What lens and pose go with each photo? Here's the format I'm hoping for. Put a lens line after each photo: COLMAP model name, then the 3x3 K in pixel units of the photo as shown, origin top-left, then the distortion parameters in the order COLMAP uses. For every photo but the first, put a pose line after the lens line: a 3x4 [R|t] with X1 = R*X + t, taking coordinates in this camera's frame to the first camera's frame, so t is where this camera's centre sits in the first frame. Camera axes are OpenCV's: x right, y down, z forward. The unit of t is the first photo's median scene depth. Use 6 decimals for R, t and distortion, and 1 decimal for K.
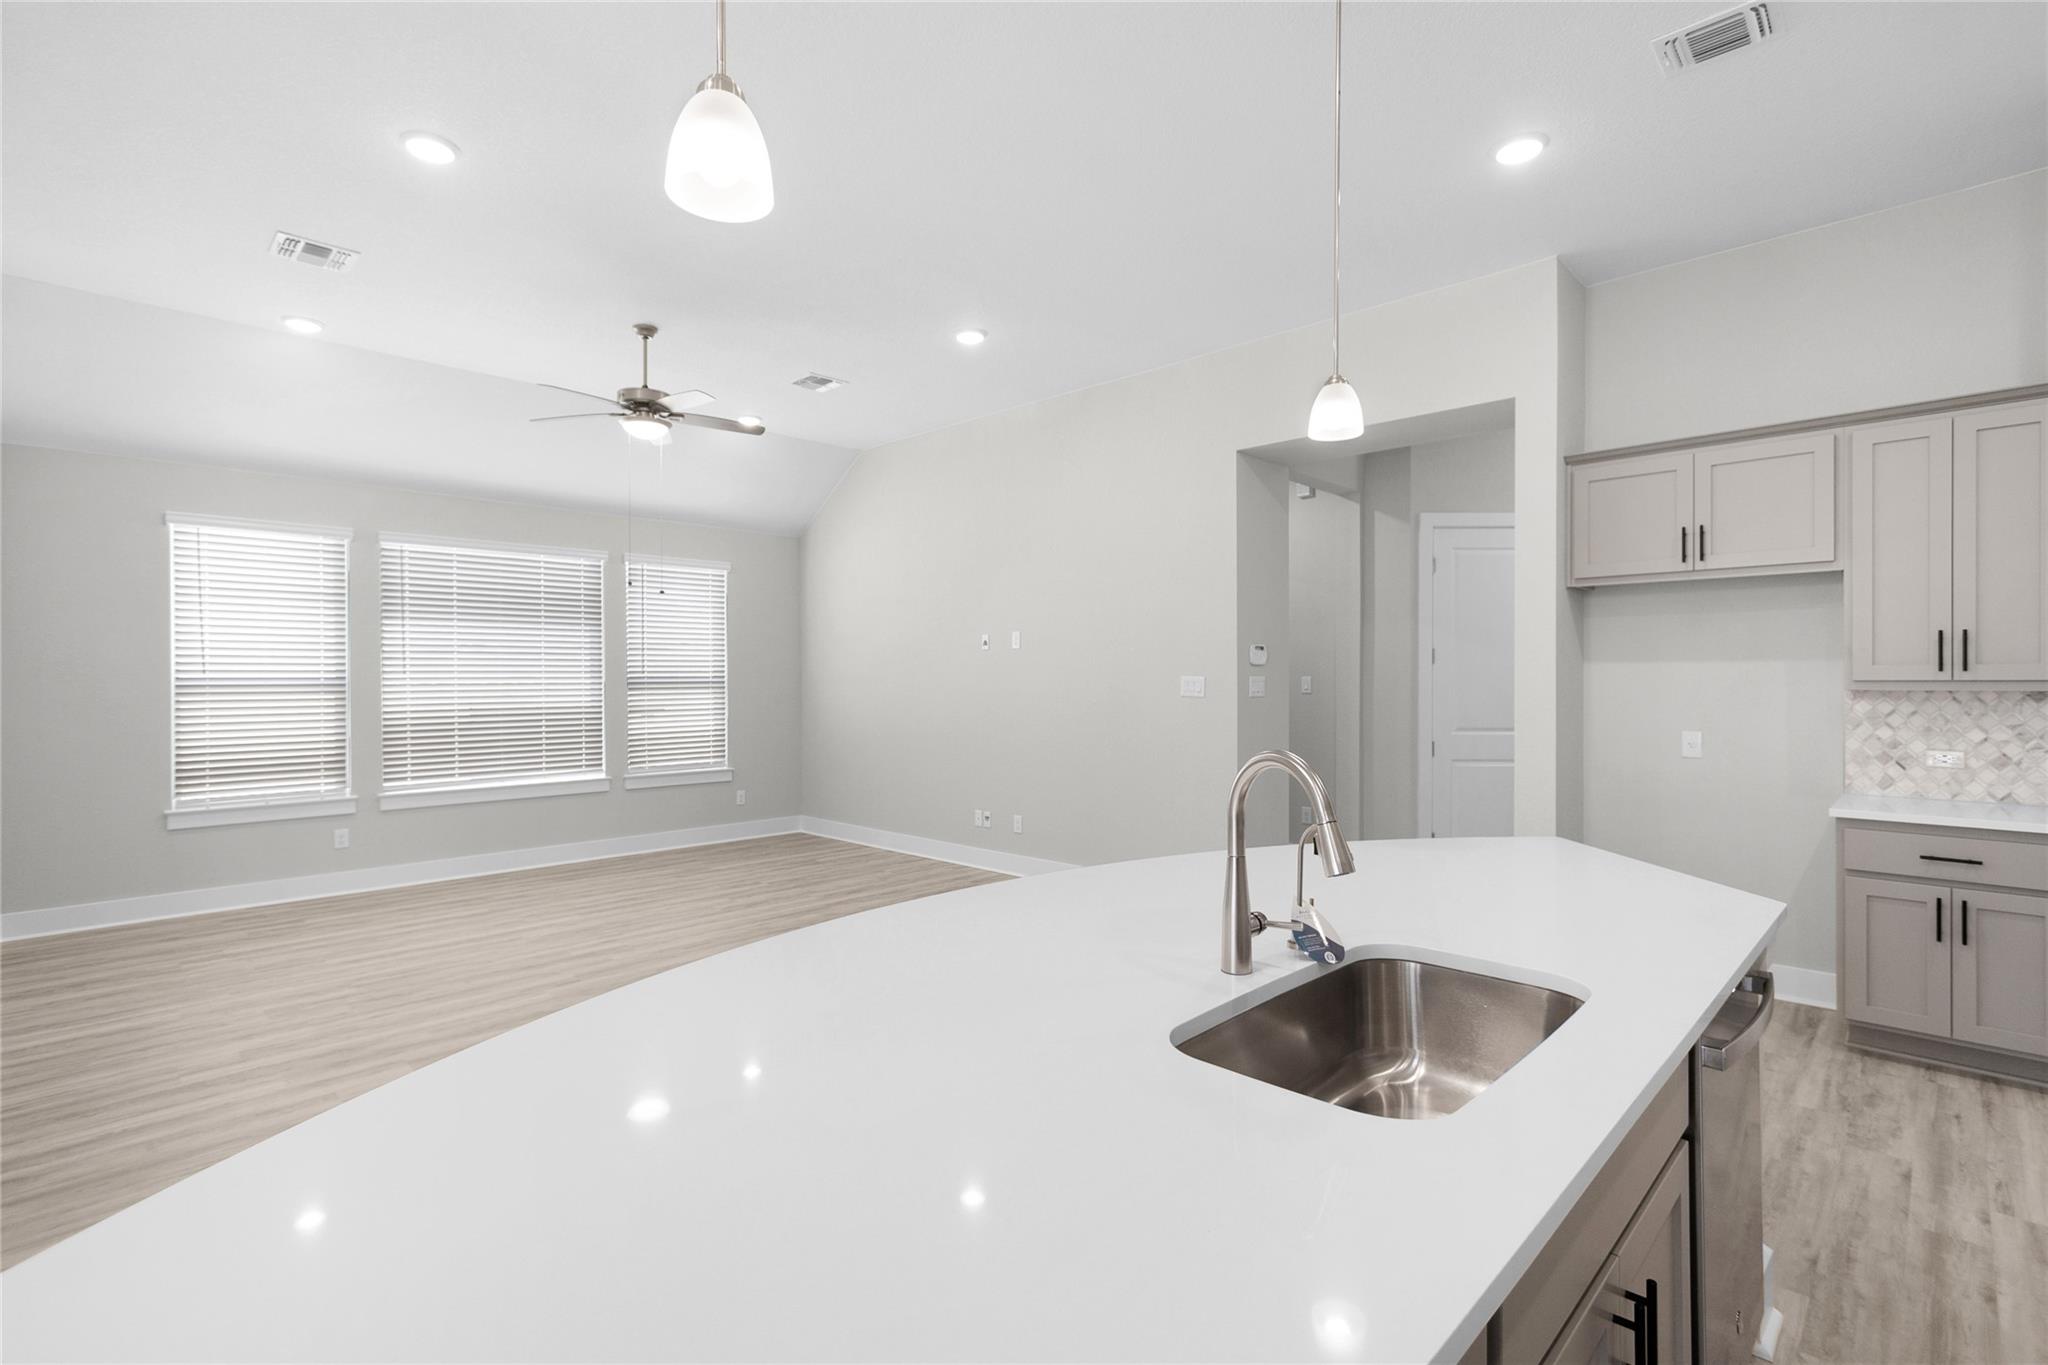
lens RADIAL K [[949.7, 0, 1014.9], [0, 949.7, 681.5], [0, 0, 1]] dist [0.004369, 0.001221]
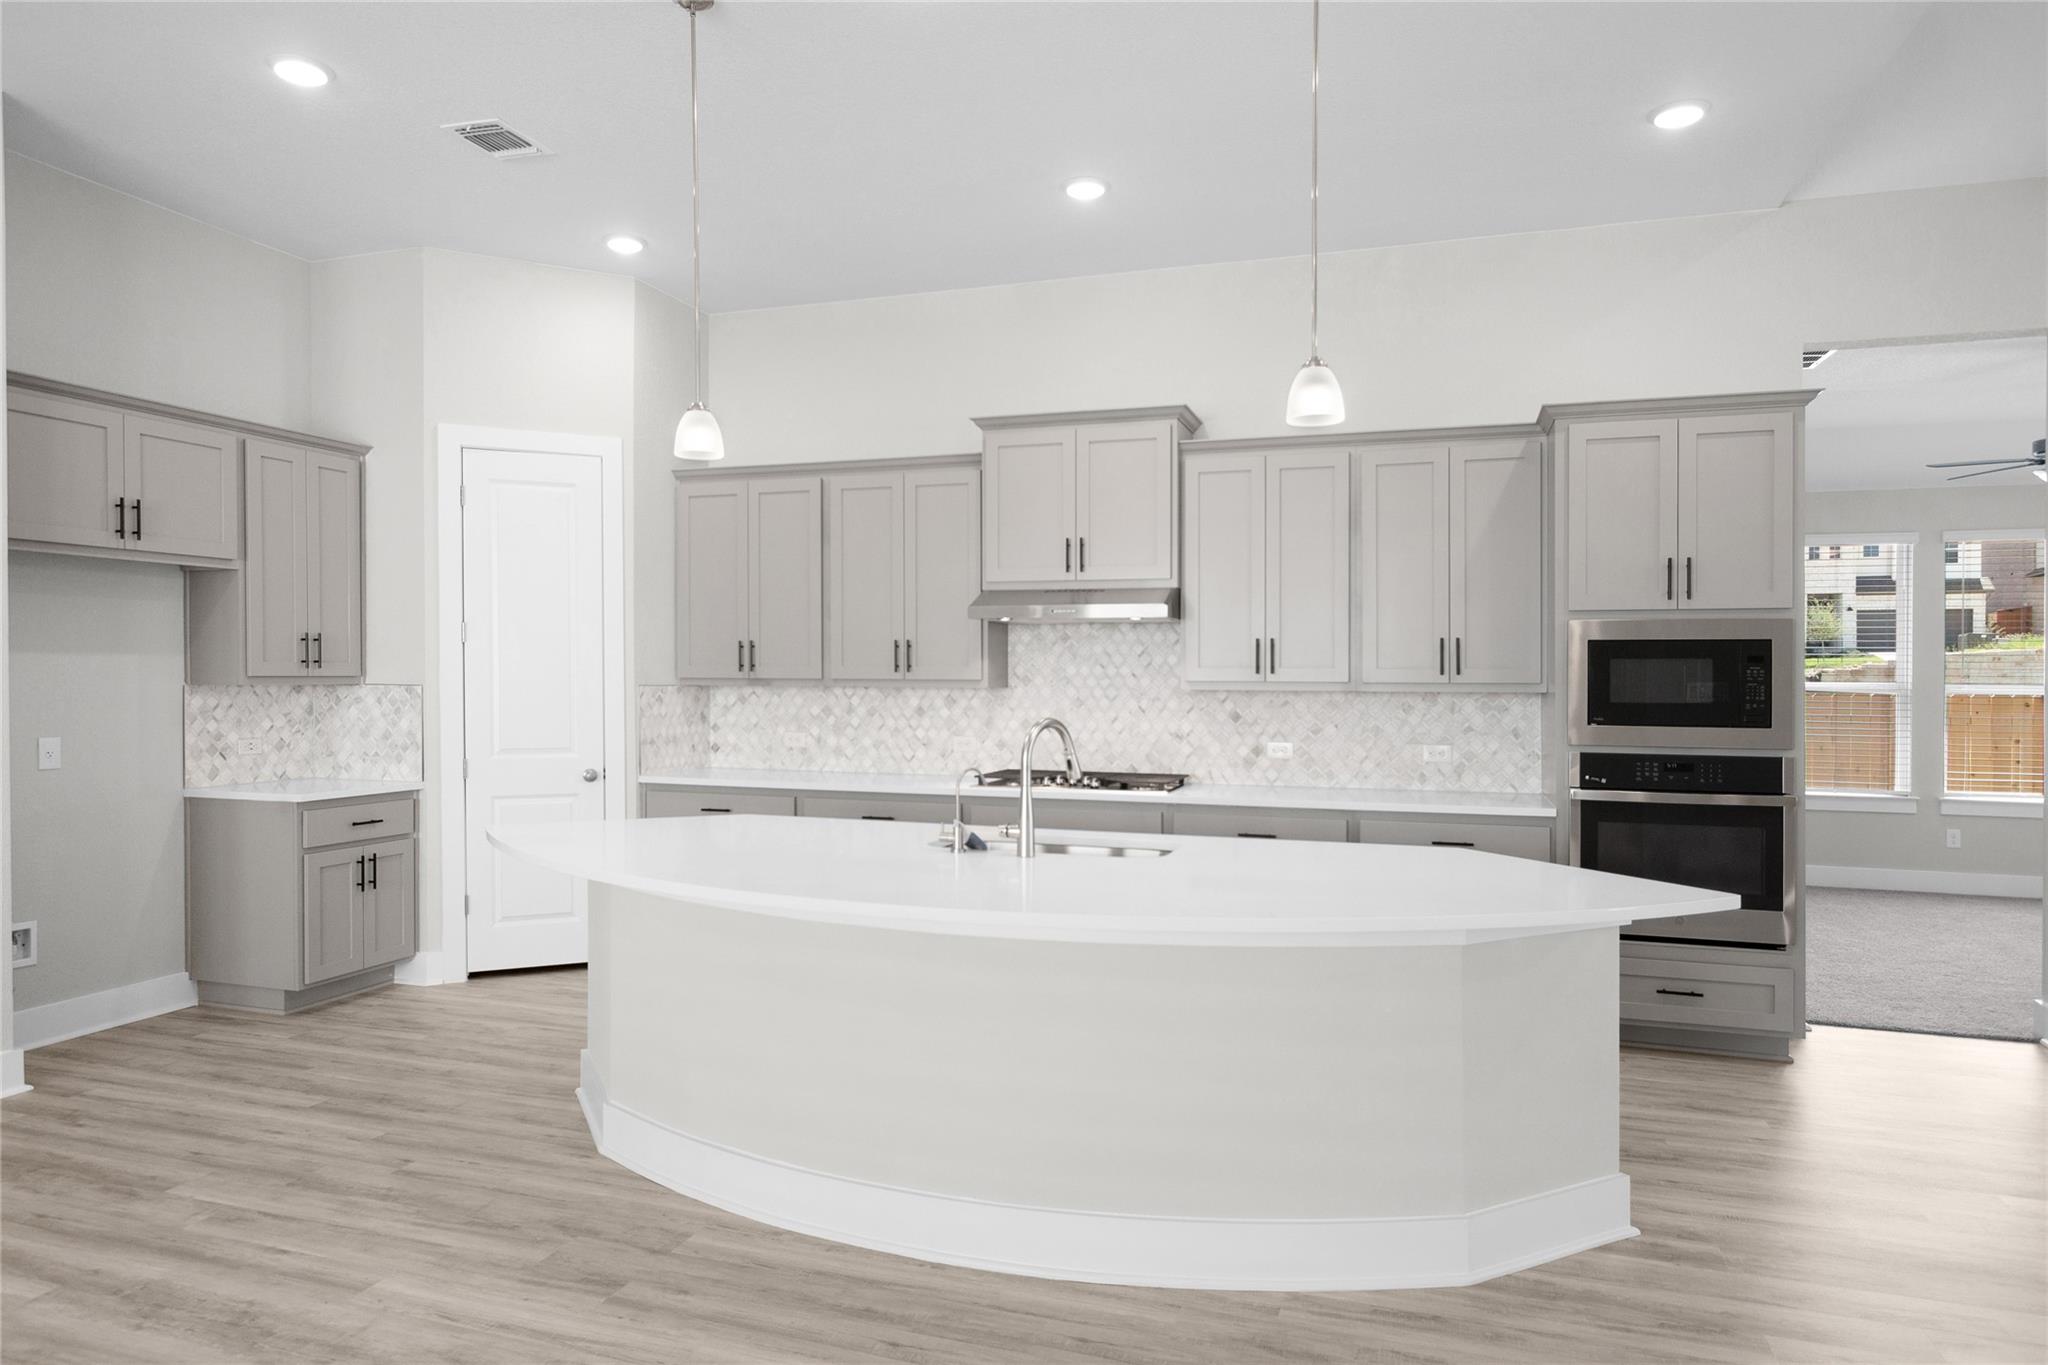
lens RADIAL K [[1241.9, 0, 1020.4], [0, 1241.9, 686.4], [0, 0, 1]] dist [-0.003648, 0.002167]
pose [[-0.438856, -0.008793, 0.898515, -0.760880], [-0.001716, 0.999959, 0.008947, -0.003320], [-0.898556, 0.002385, -0.438852, 0.881993]]
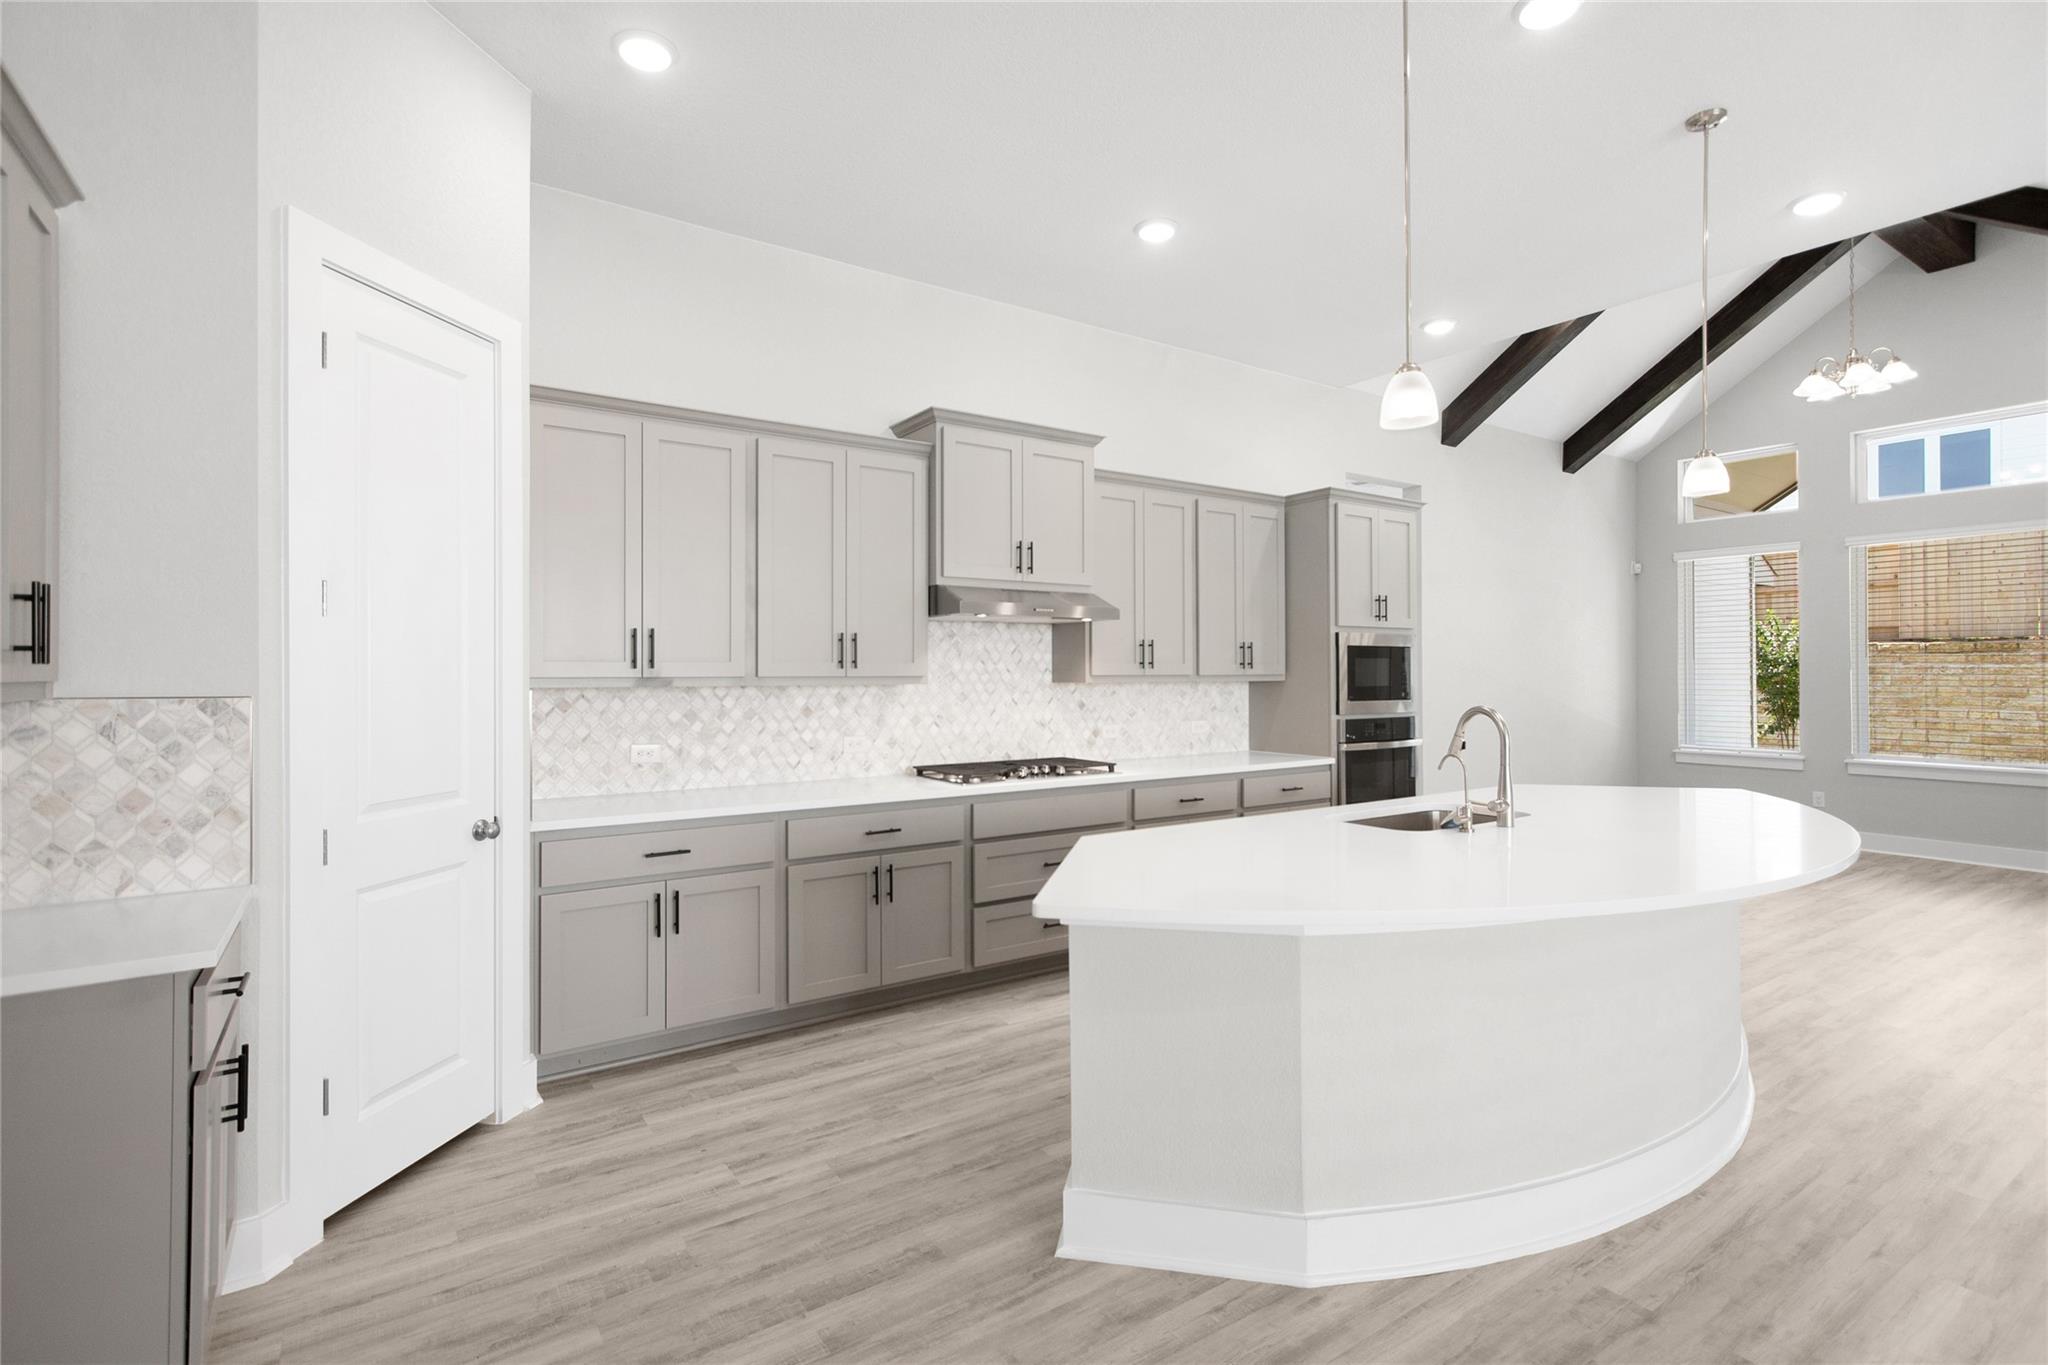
lens RADIAL K [[959.5, 0, 1016.0], [0, 959.5, 661.2], [0, 0, 1]] dist [0.005940, 0.000540]
pose [[-0.979669, 0.004804, 0.200563, 0.362353], [0.003294, 0.999964, -0.007864, -0.006299], [-0.200593, -0.007043, -0.979649, 1.388976]]
